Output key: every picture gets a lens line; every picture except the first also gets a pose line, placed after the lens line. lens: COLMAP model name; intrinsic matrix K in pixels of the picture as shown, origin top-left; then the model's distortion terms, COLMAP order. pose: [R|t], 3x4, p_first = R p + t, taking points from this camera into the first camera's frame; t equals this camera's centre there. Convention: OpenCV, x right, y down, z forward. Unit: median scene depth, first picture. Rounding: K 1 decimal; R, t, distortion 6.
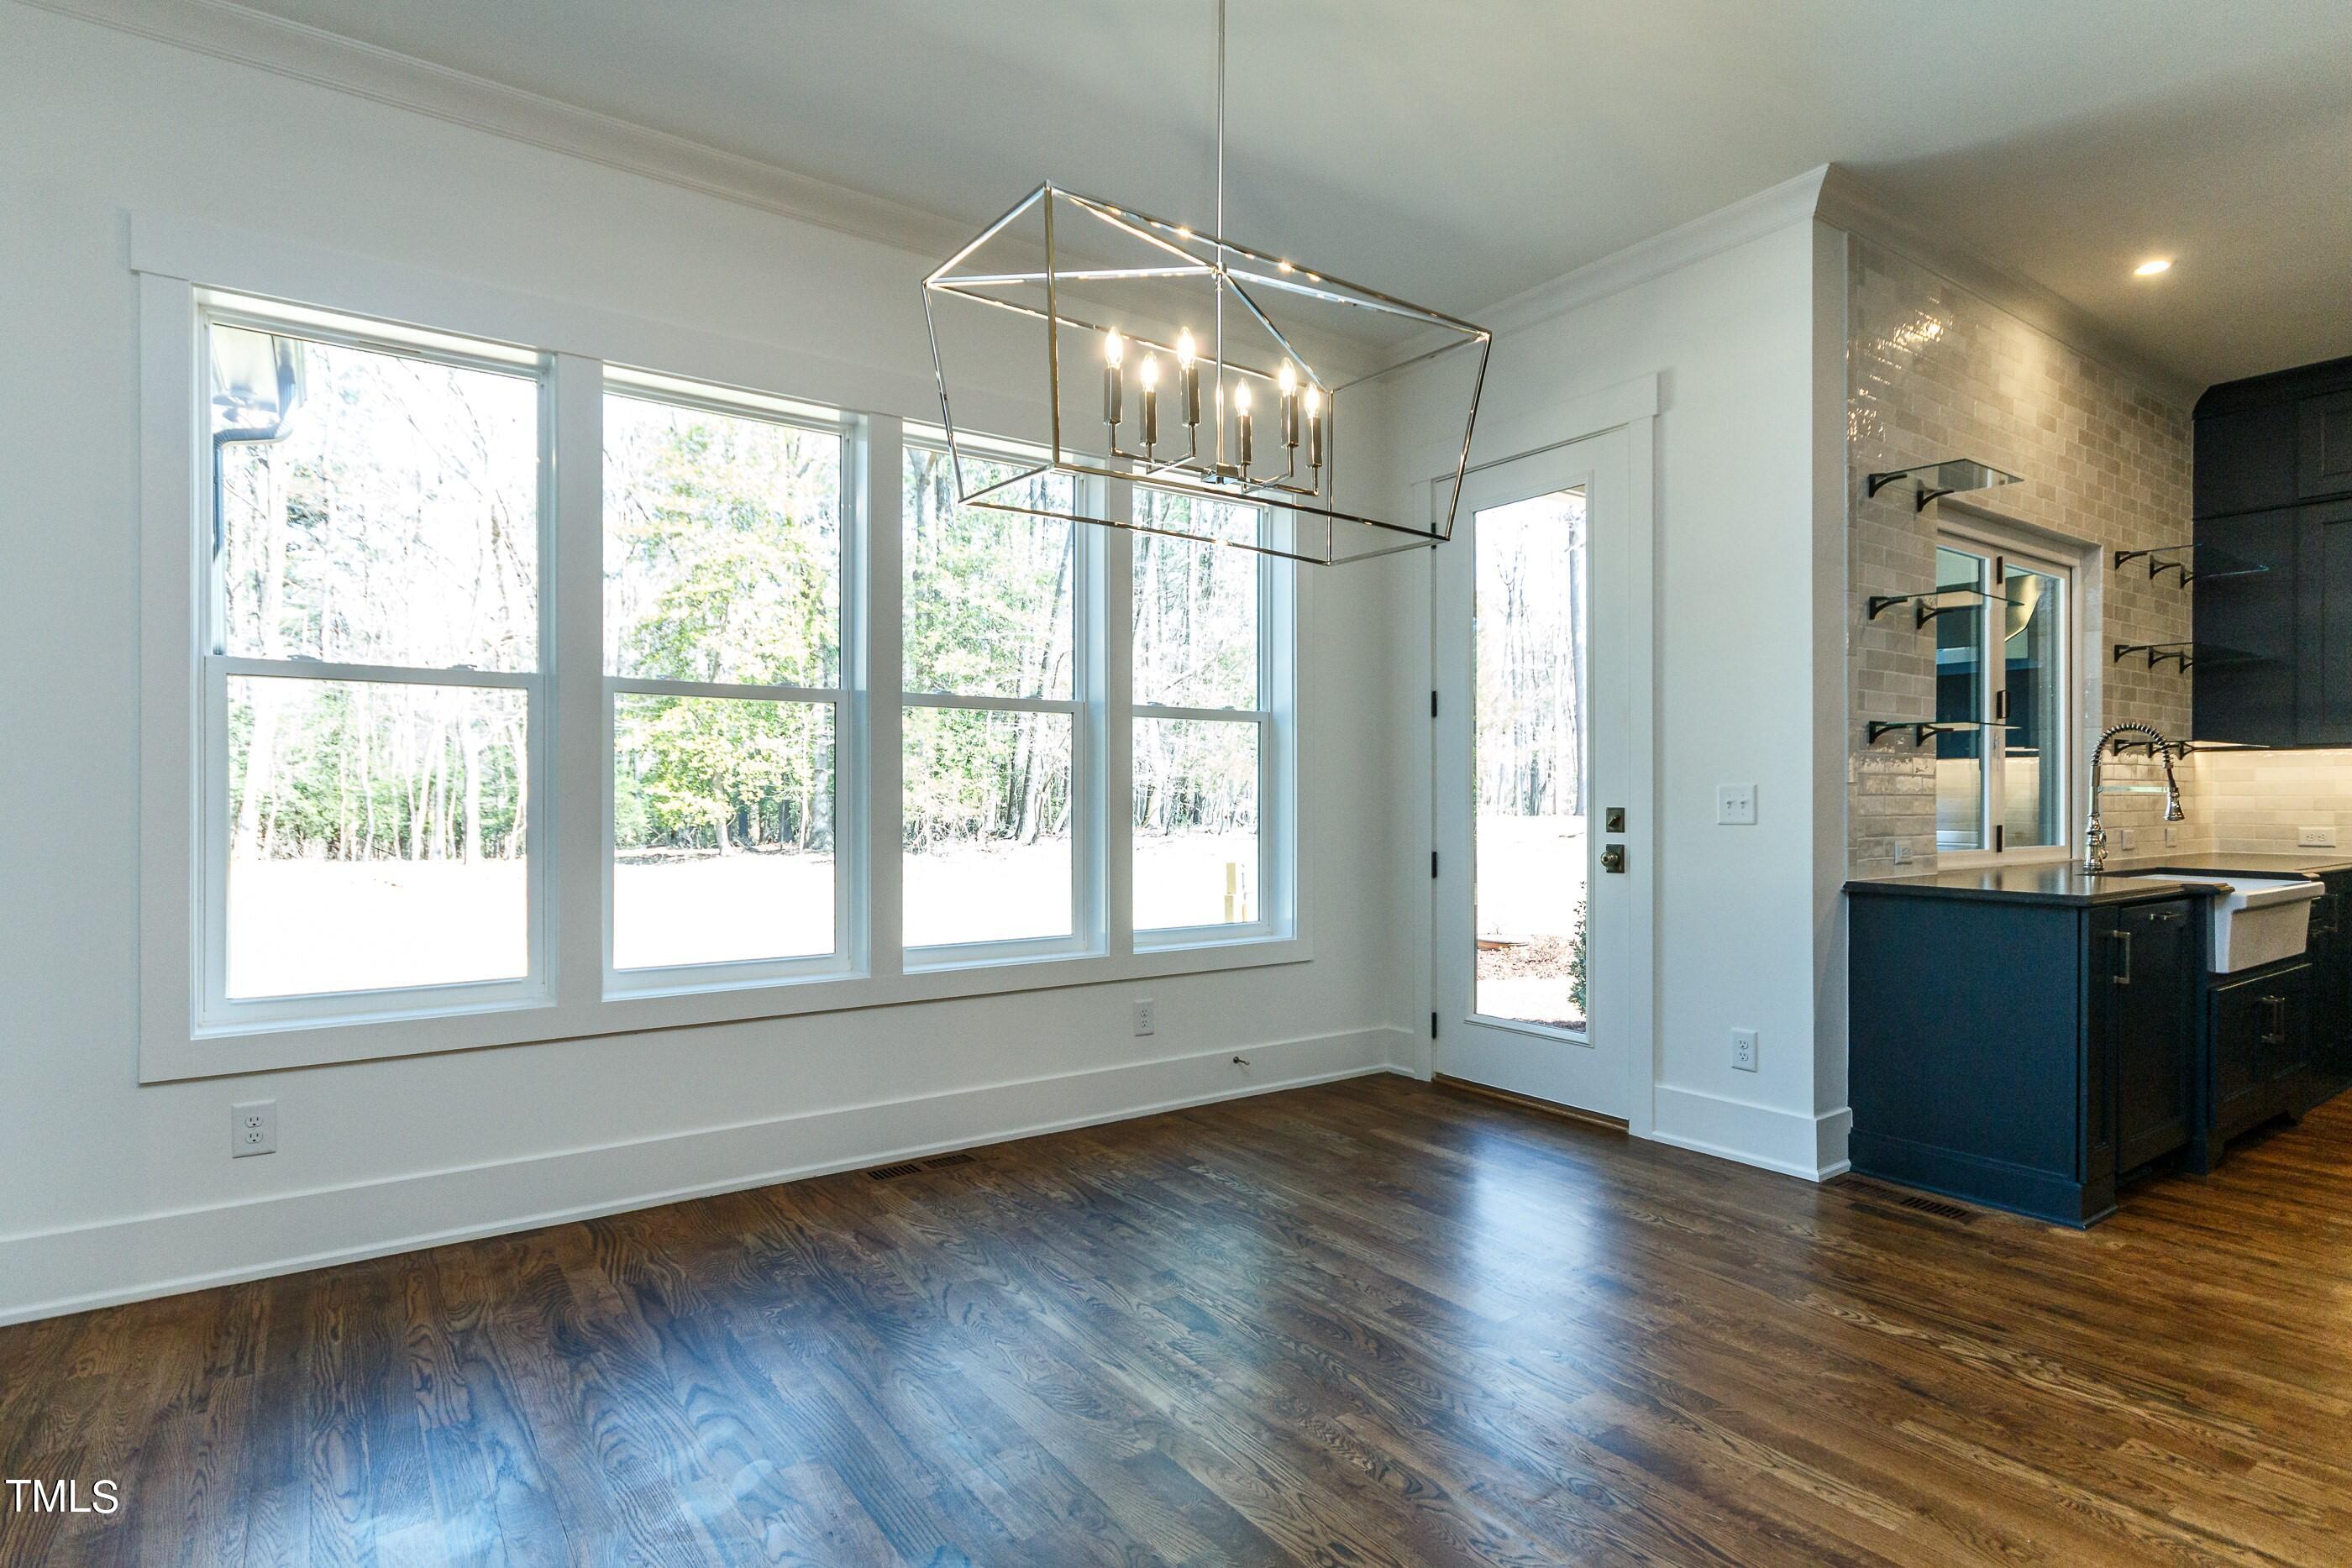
lens RADIAL K [[1207.0, 0, 1173.9], [0, 1207.0, 792.0], [0, 0, 1]] dist [0.002750, 0.001067]
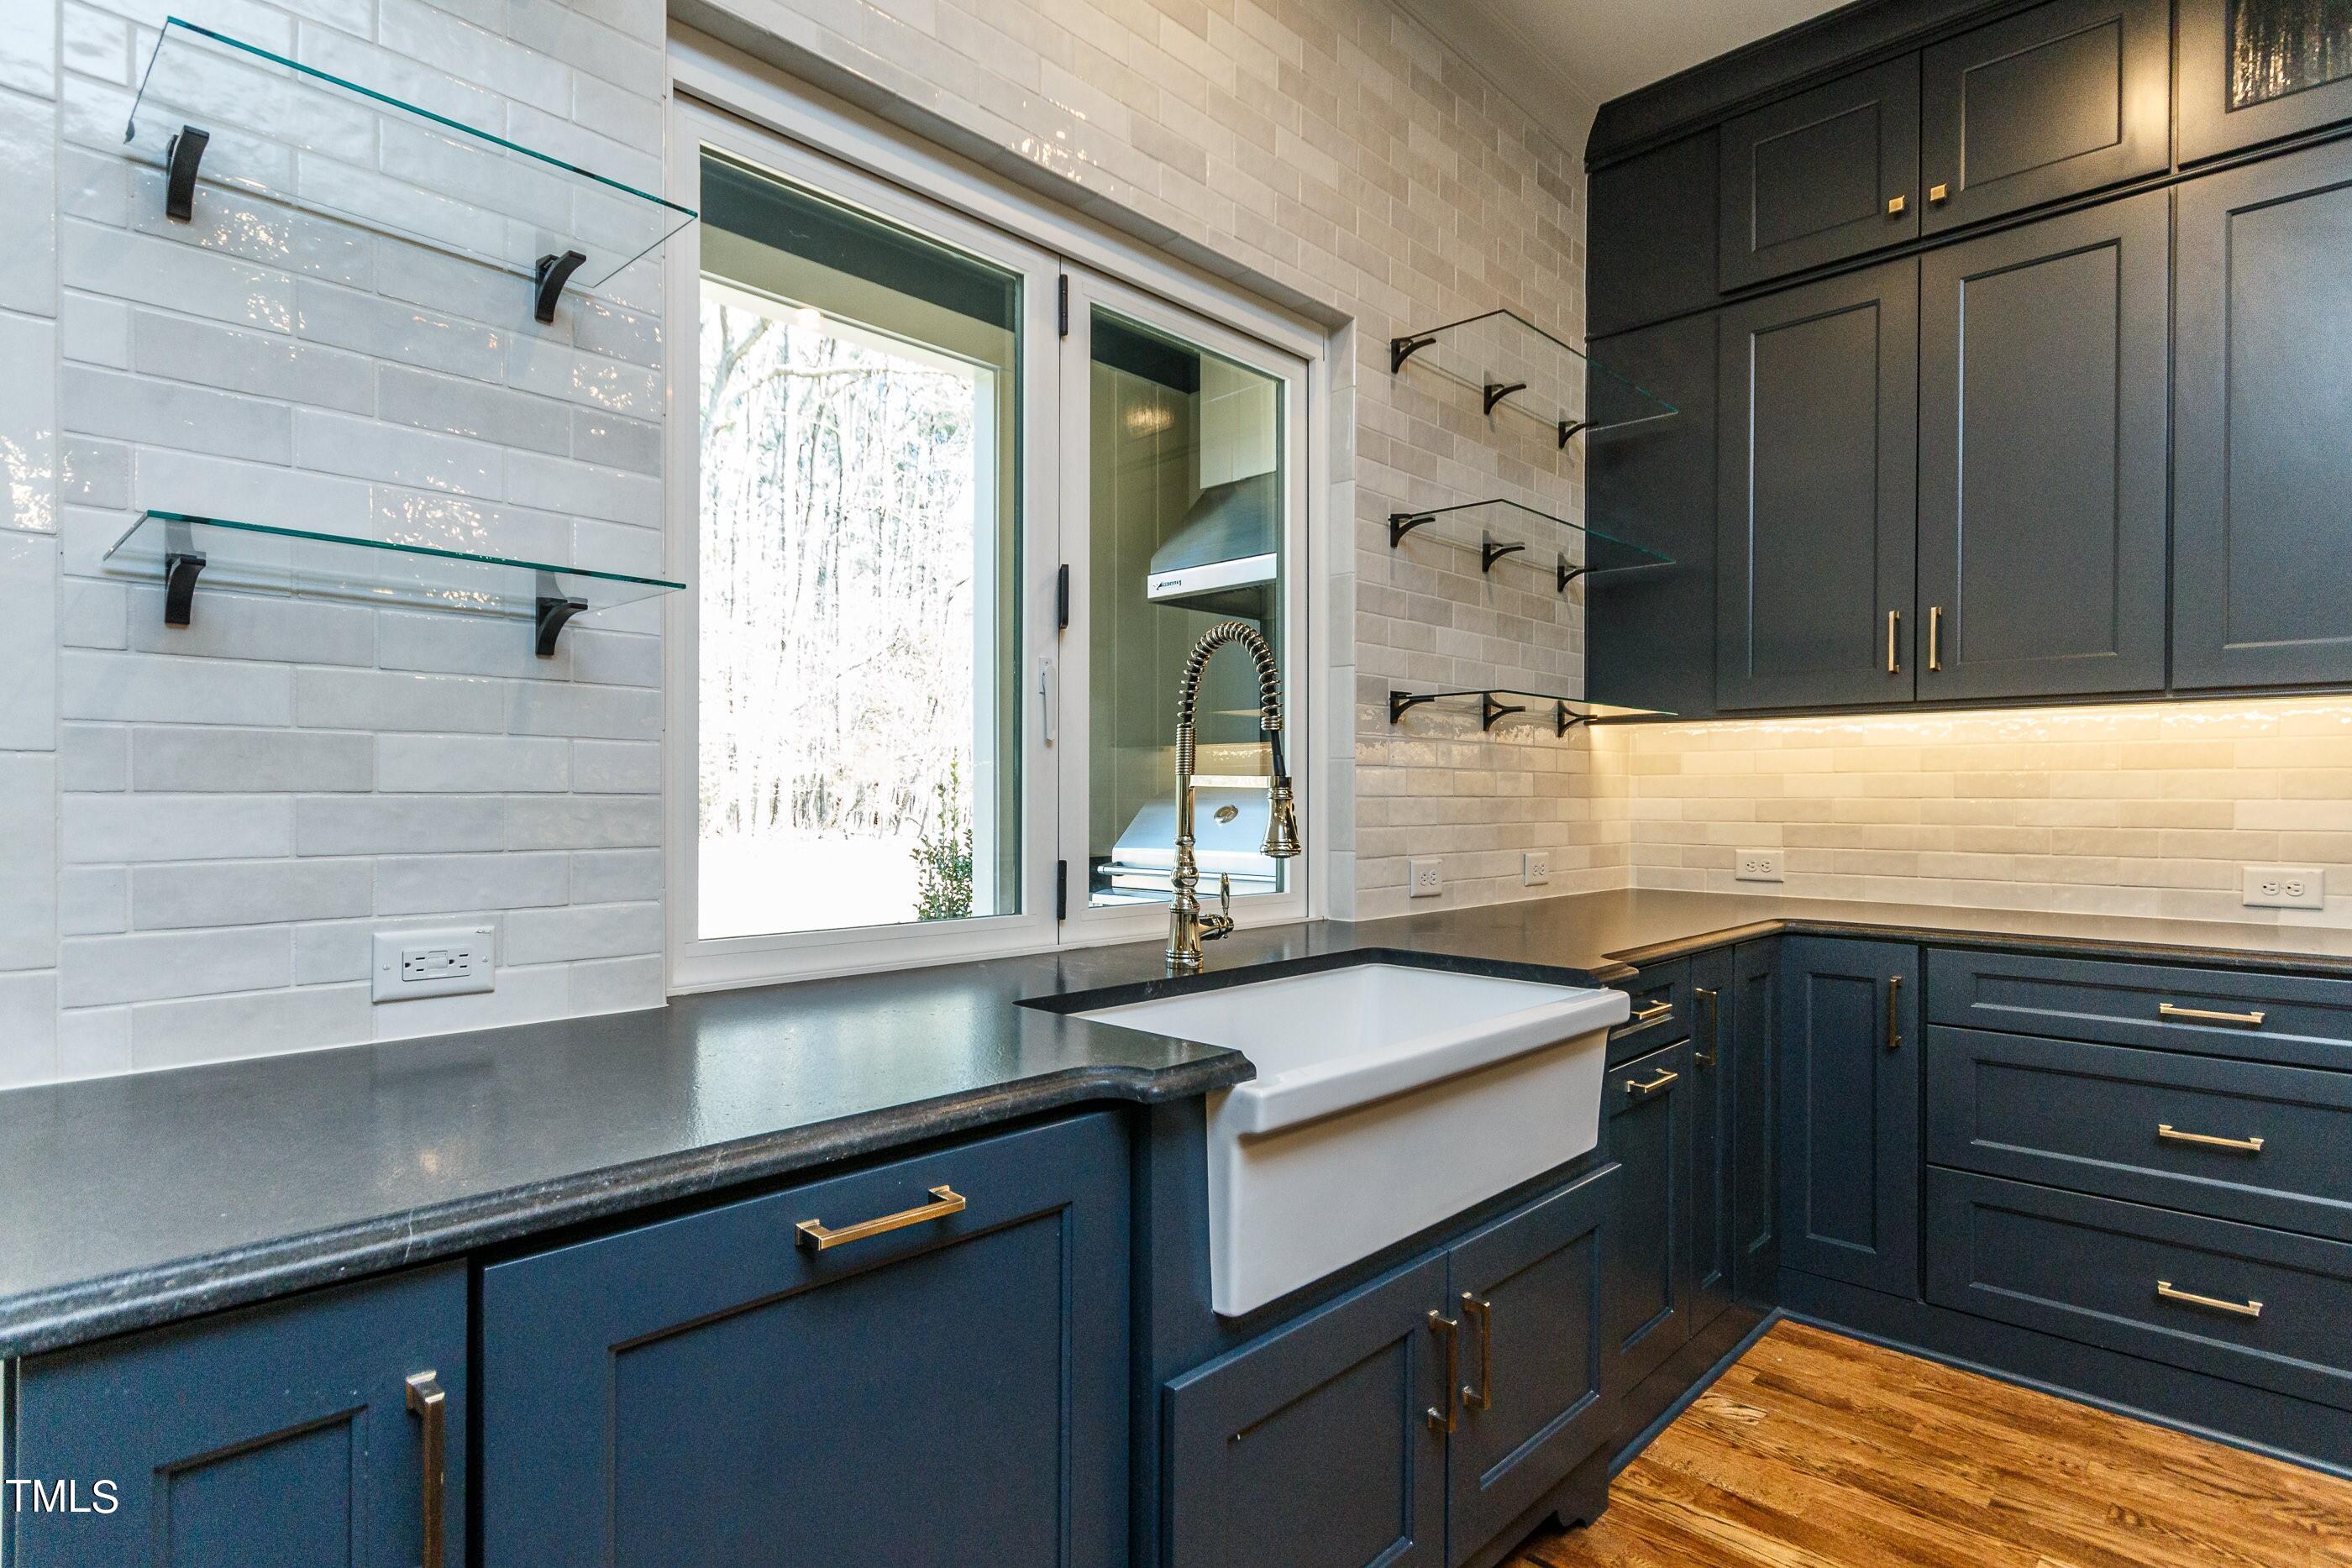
lens RADIAL K [[1207.0, 0, 1185.3], [0, 1207.0, 787.4], [0, 0, 1]] dist [0.002750, 0.001067]
pose [[0.982378, 0.000505, 0.186902, 0.566493], [0.000735, 0.999978, -0.006564, 0.002165], [-0.186902, 0.006586, 0.982357, 0.476633]]
